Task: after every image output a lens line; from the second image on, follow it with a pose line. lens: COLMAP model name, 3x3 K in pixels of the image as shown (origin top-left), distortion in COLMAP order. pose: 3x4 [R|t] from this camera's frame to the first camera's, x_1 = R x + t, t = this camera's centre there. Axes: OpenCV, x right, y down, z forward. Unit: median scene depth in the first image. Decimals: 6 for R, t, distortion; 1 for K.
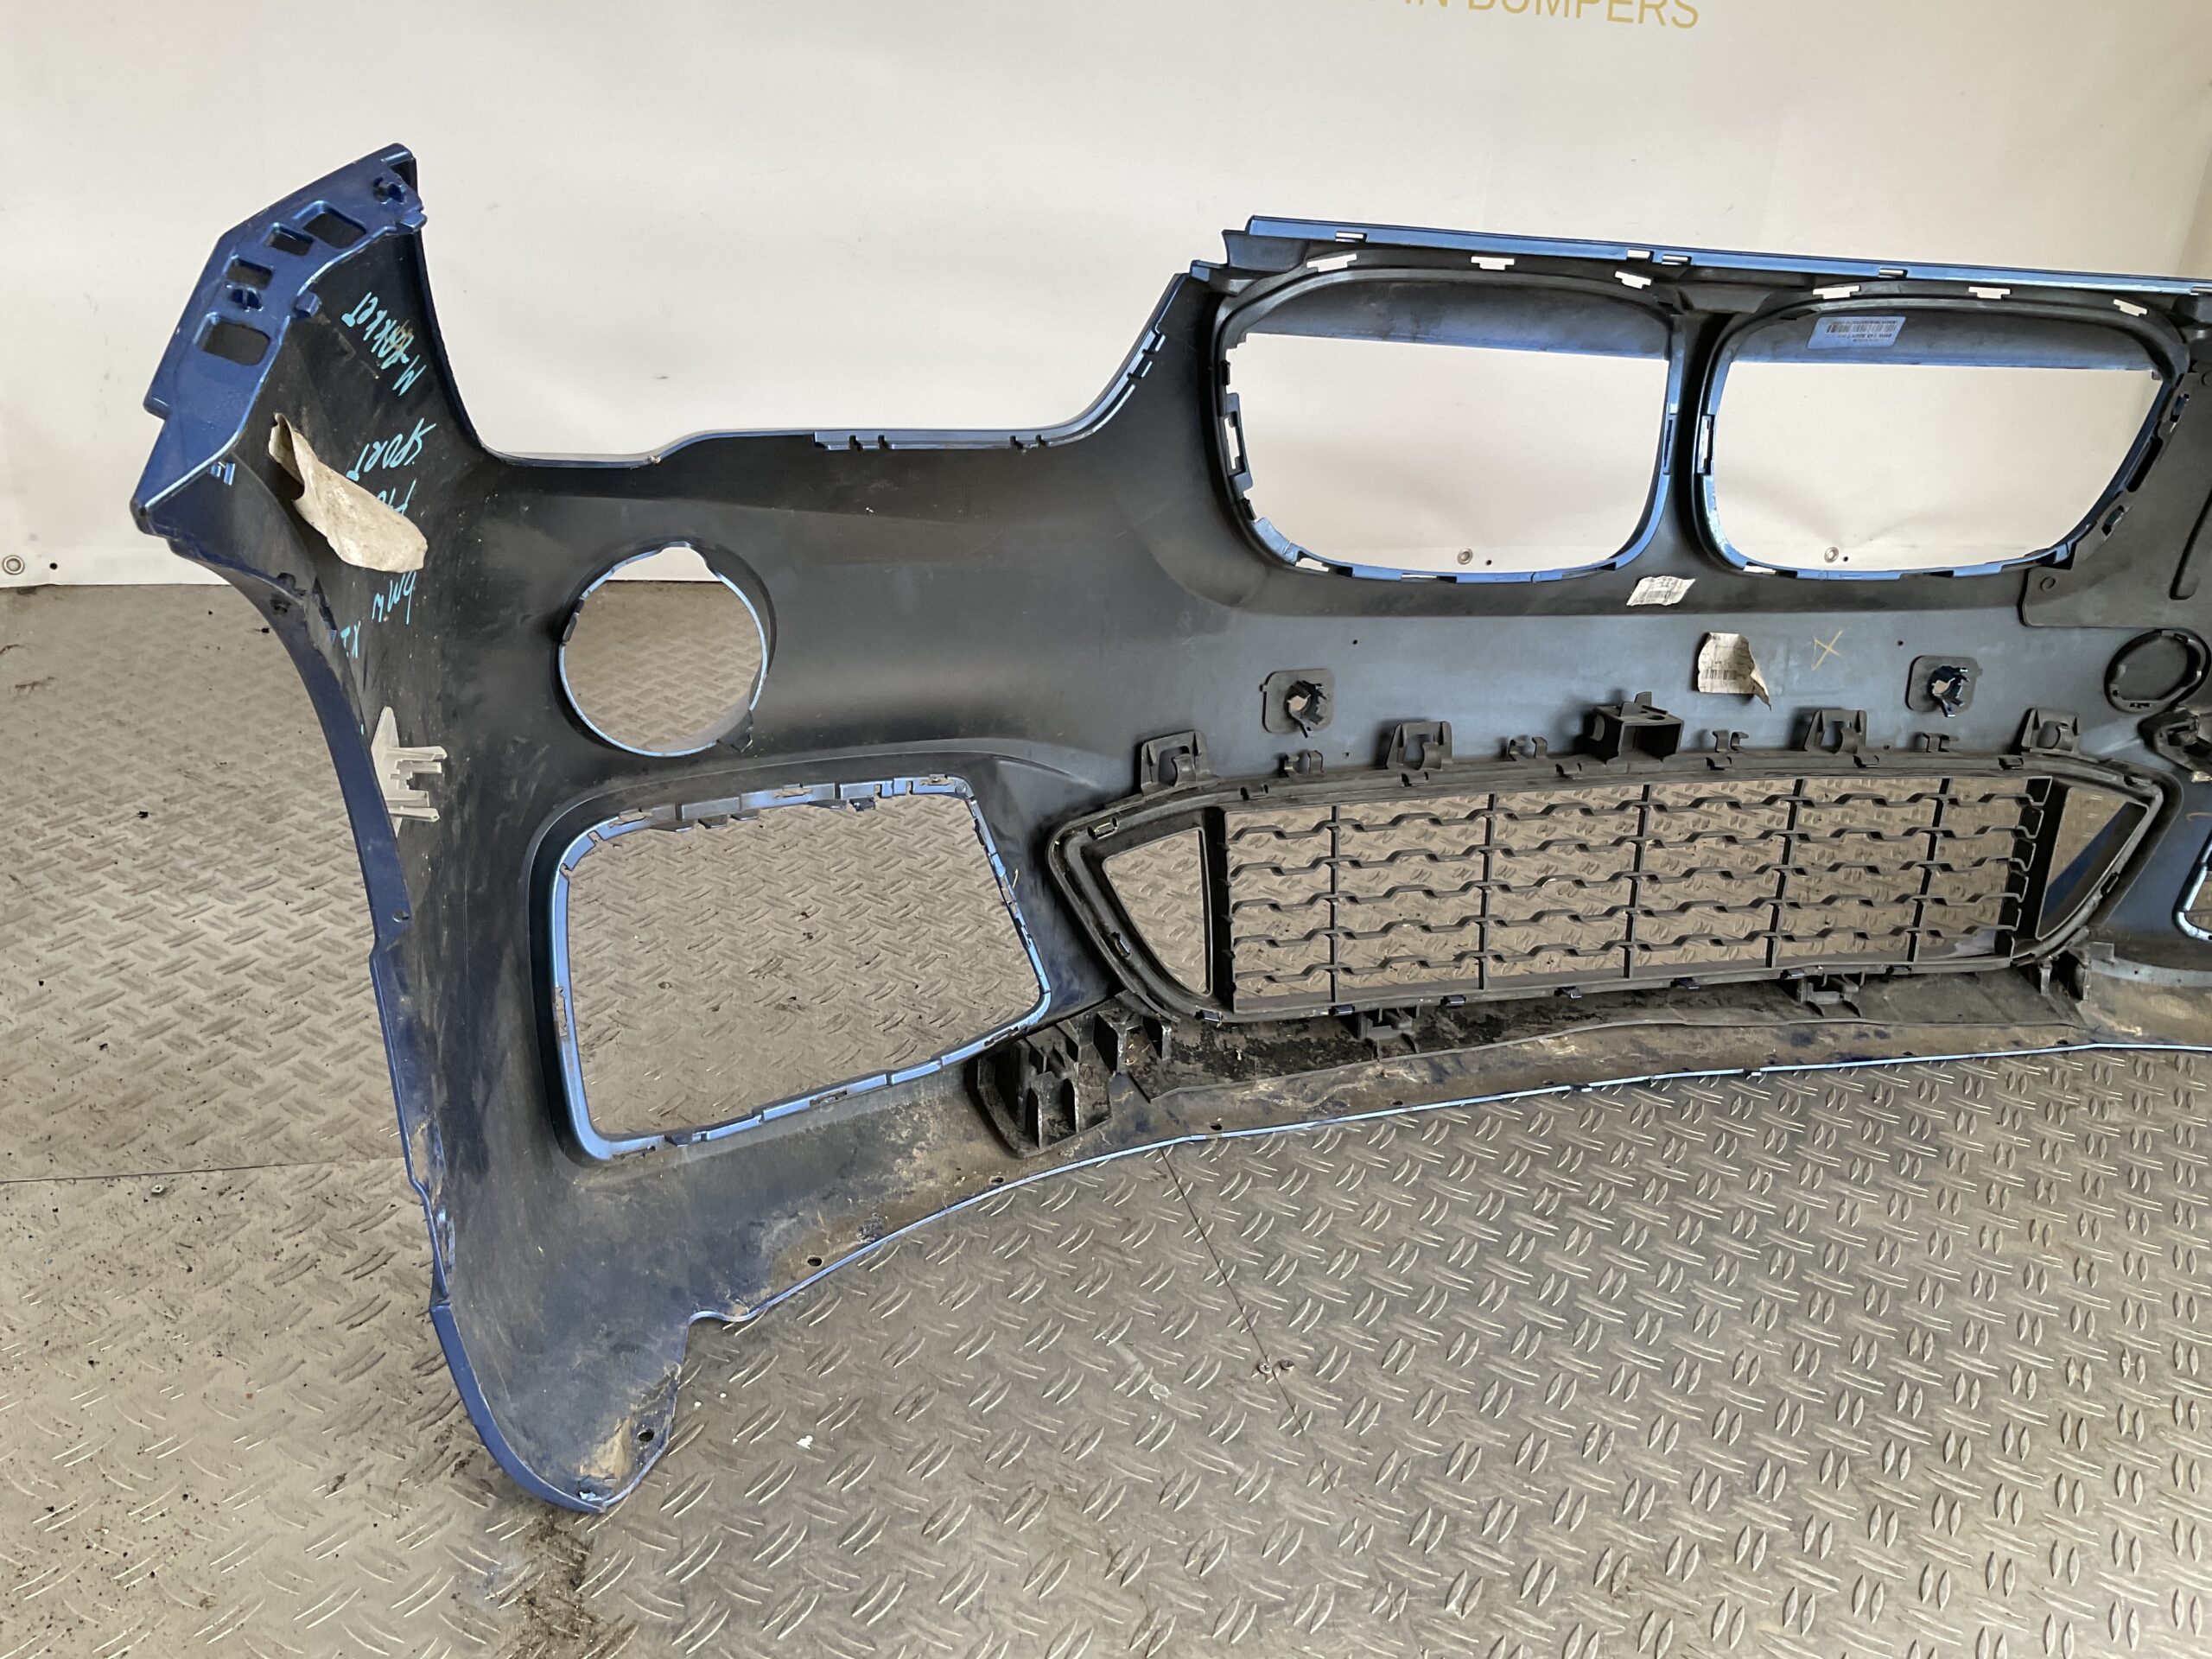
lens RADIAL K [[1863.2, 0, 1038.2], [0, 1863.2, 815.9], [0, 0, 1]] dist [0.004039, -0.029526]
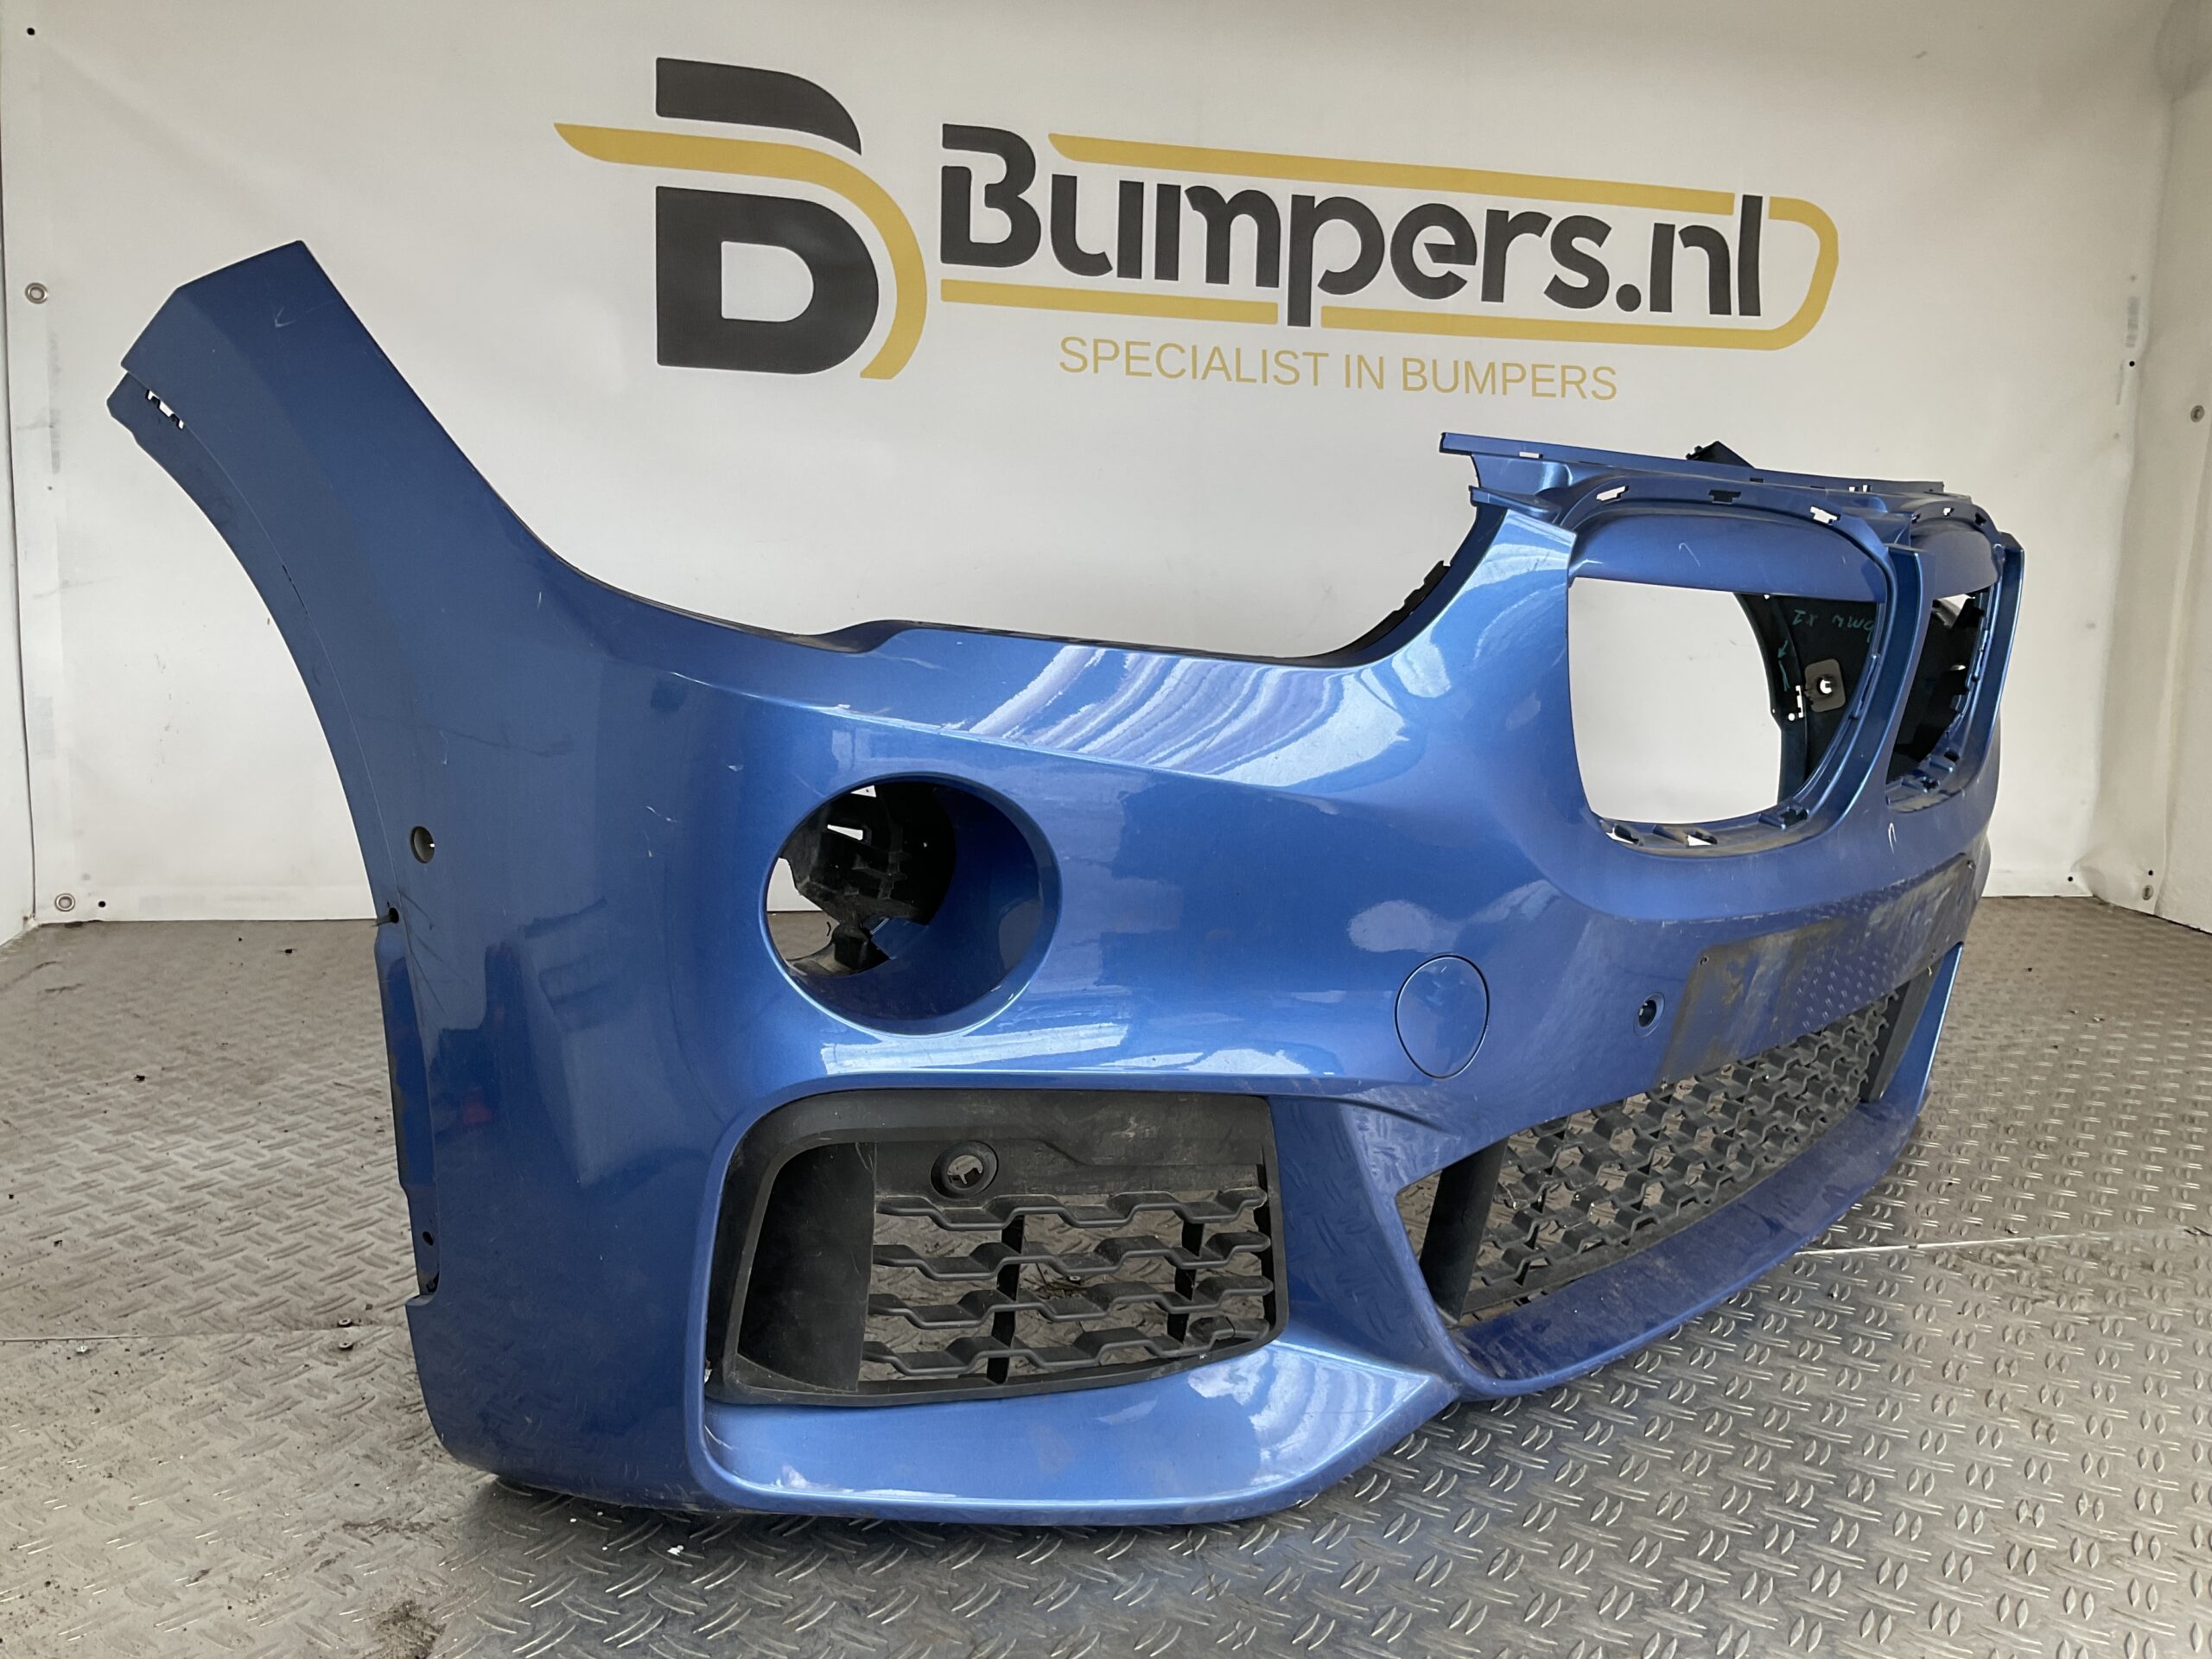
lens RADIAL K [[1863.2, 0, 1033.8], [0, 1863.2, 798.5], [0, 0, 1]] dist [0.004039, -0.029526]
pose [[0.998535, -0.030408, -0.044763, 0.103321], [0.017292, 0.963118, -0.268522, 0.191925], [0.051277, 0.267355, 0.962233, -0.036338]]
